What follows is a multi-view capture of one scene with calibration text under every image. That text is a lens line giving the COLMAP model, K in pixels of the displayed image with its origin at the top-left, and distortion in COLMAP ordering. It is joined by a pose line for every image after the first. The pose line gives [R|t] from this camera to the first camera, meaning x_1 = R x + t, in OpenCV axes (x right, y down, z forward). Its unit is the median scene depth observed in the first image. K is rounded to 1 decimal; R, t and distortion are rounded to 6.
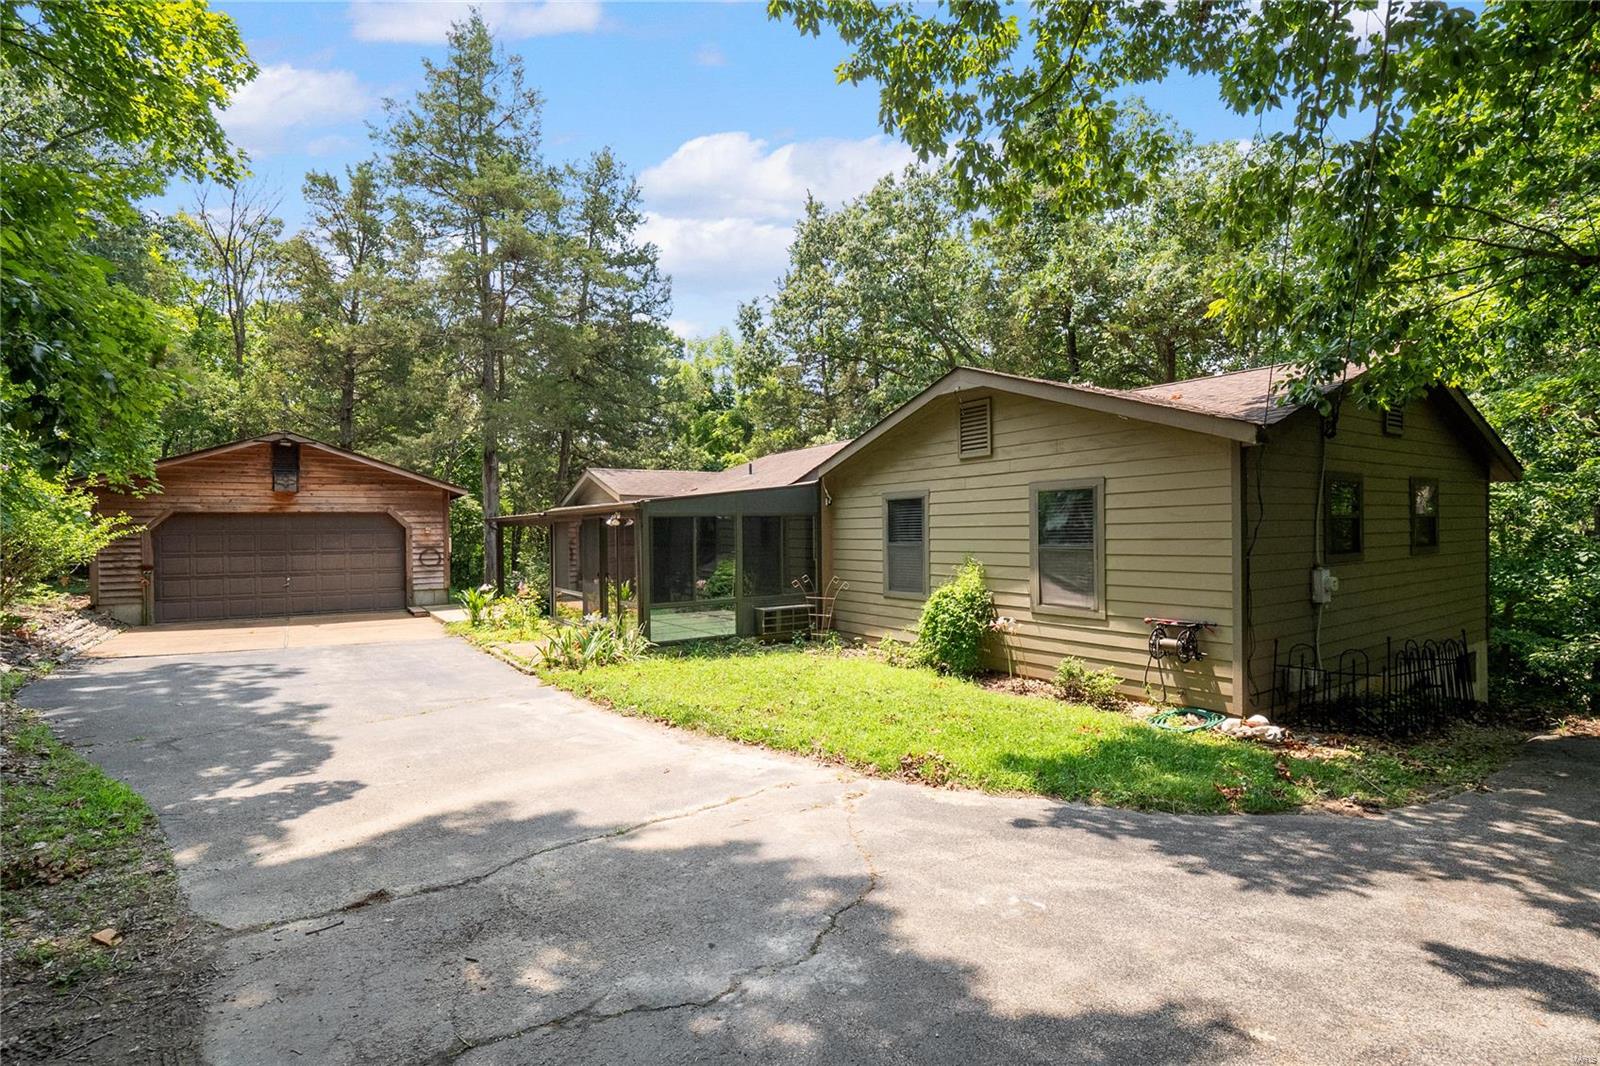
lens RADIAL K [[753.3, 0, 797.5], [0, 753.3, 531.7], [0, 0, 1]] dist [-0.011961, -0.003308]
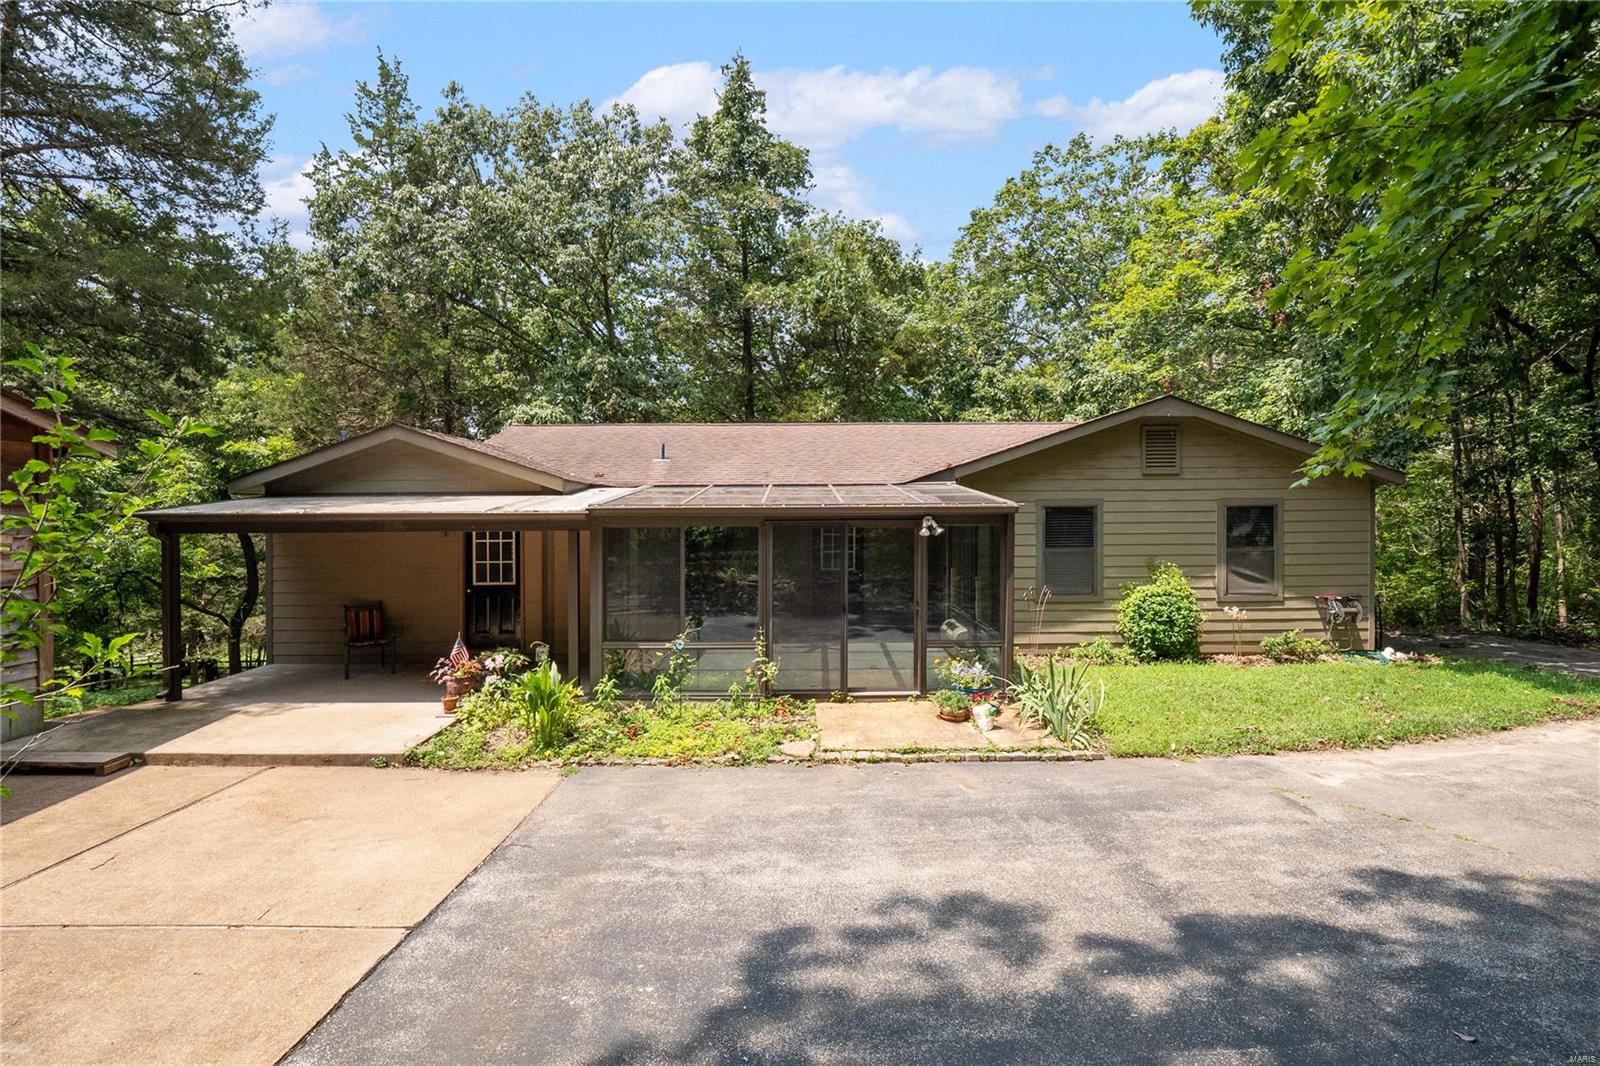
lens RADIAL K [[753.3, 0, 809.6], [0, 753.3, 528.1], [0, 0, 1]] dist [-0.011961, -0.003308]
pose [[0.542362, -0.005376, 0.840128, -0.965966], [-0.000810, 0.999976, 0.006921, -0.021057], [-0.840145, -0.004434, 0.542344, 0.771432]]
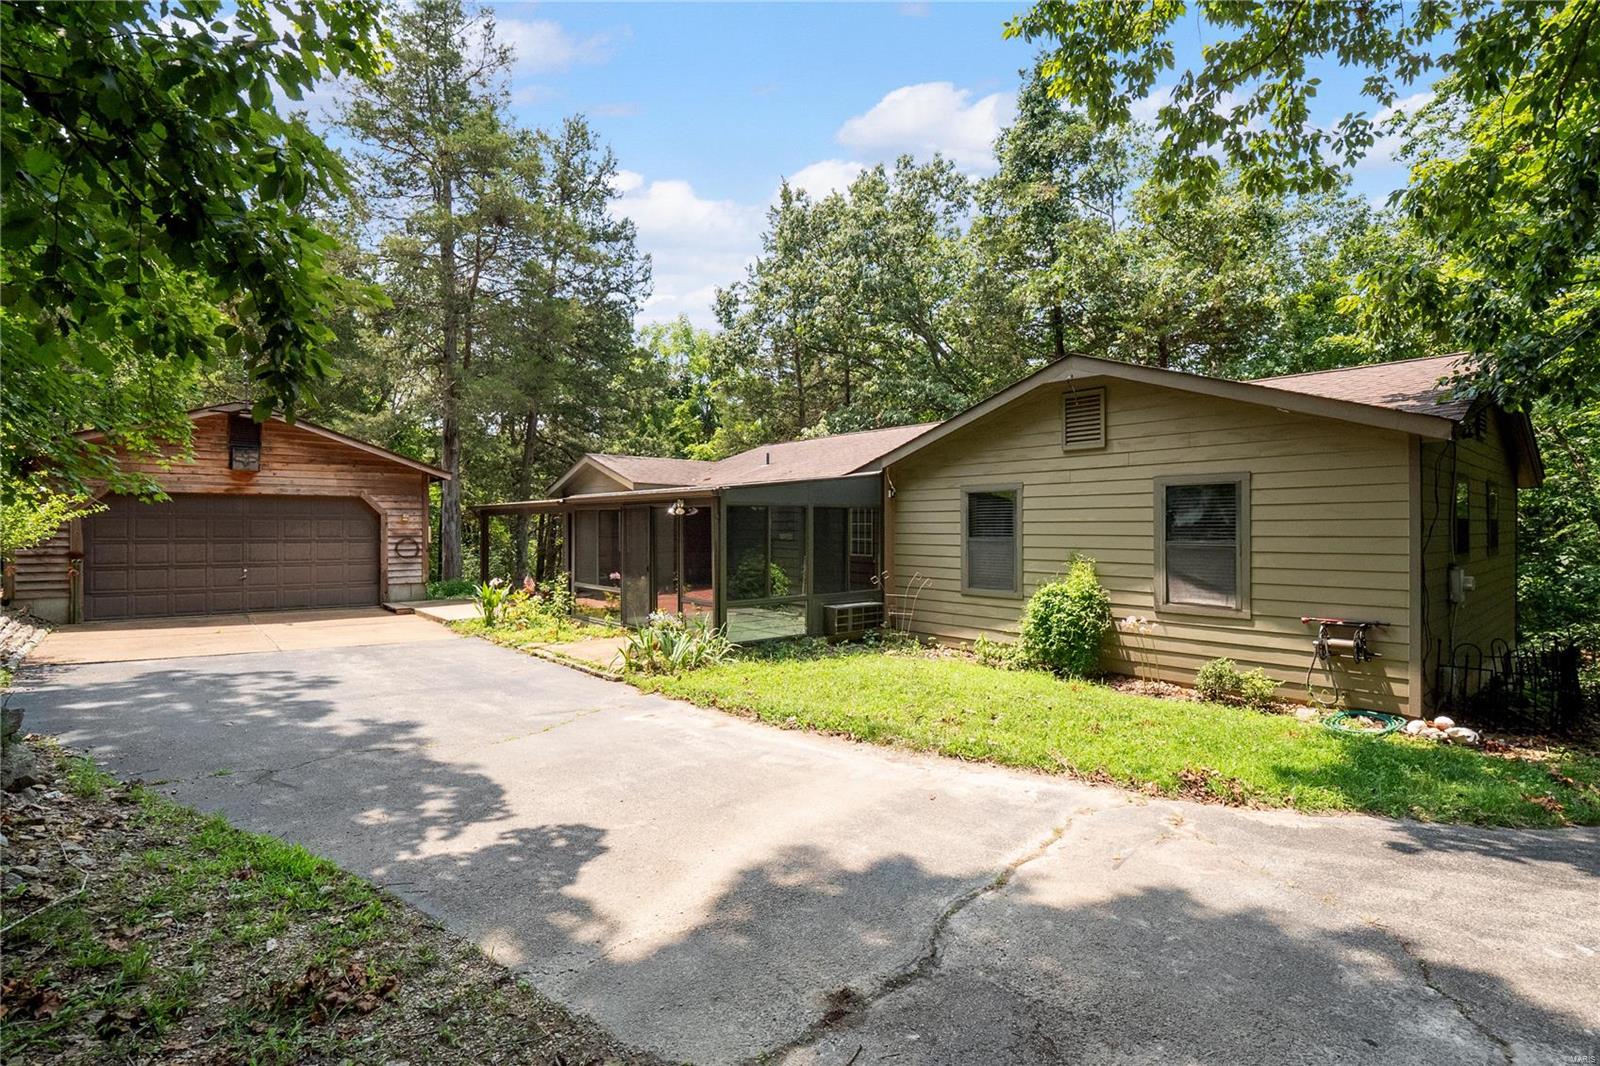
lens RADIAL K [[753.3, 0, 795.2], [0, 753.3, 526.4], [0, 0, 1]] dist [-0.011961, -0.003308]
pose [[0.992569, 0.015762, 0.120655, -0.227563], [-0.015423, 0.999874, -0.003745, 0.007876], [-0.120699, 0.001856, 0.992687, 0.087368]]
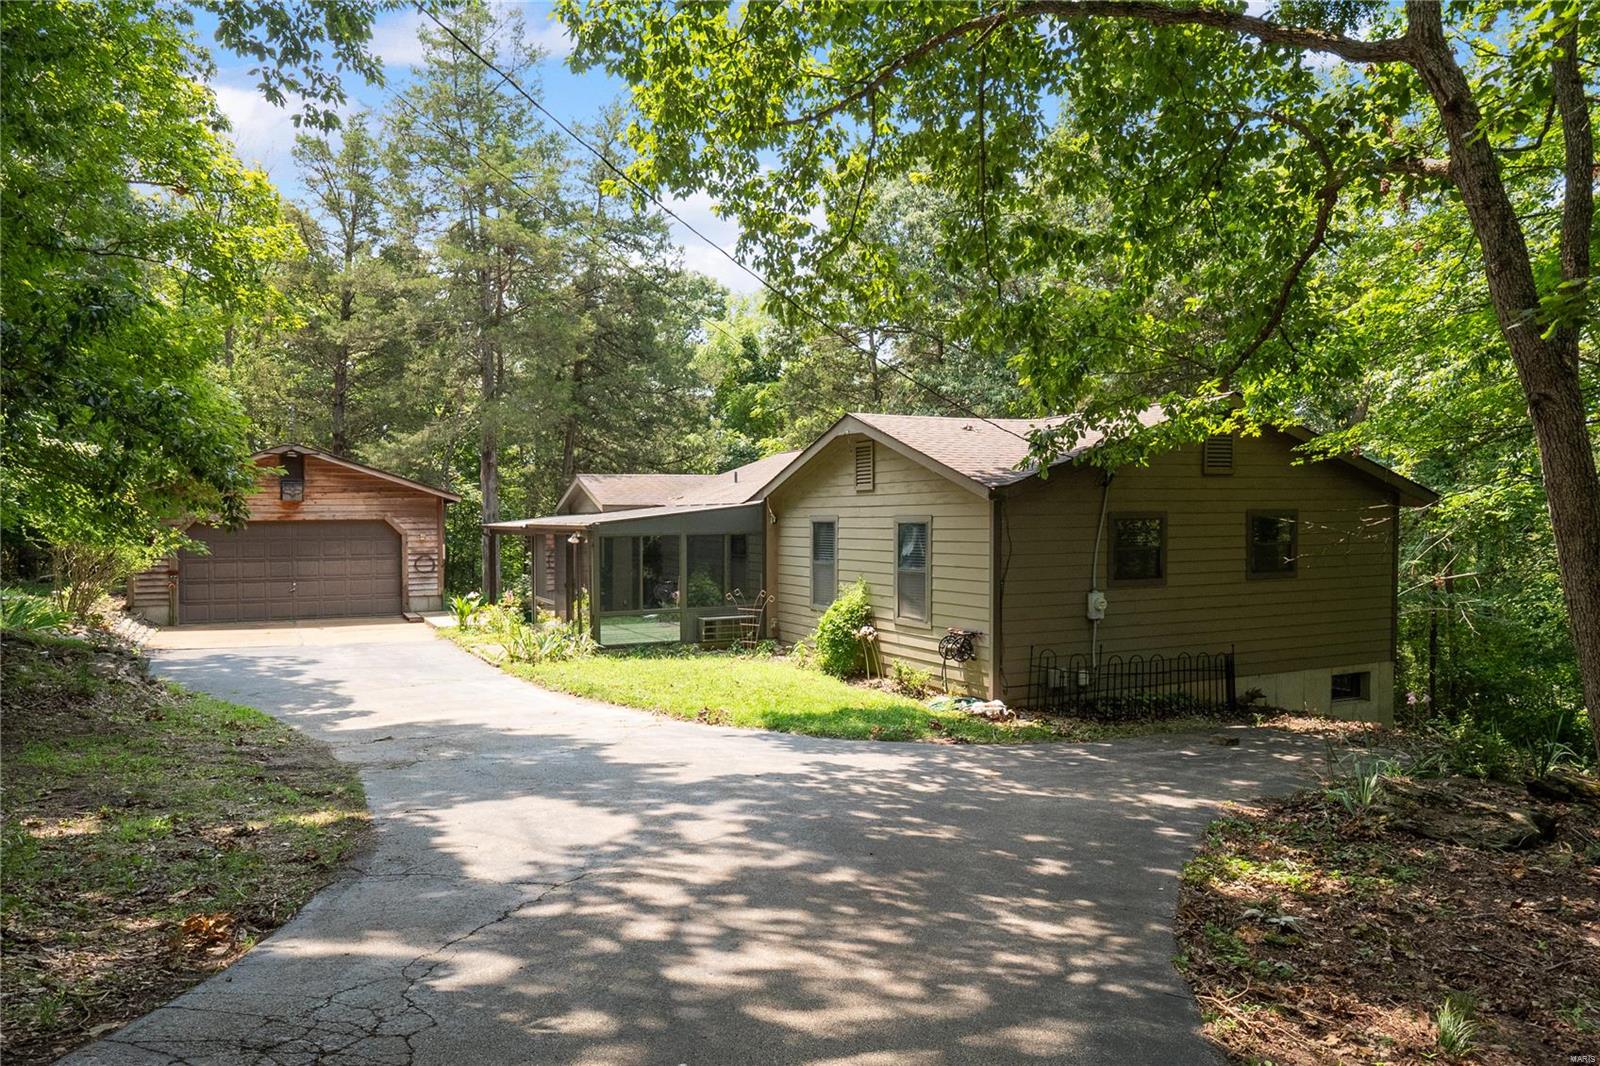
lens RADIAL K [[1101.2, 0, 809.7], [0, 1101.2, 528.9], [0, 0, 1]] dist [-0.002625, 0.001180]
pose [[0.992008, 0.006720, -0.125998, 0.343456], [-0.005128, 0.999903, 0.012958, -0.057056], [0.126072, -0.012208, 0.991946, -0.656020]]
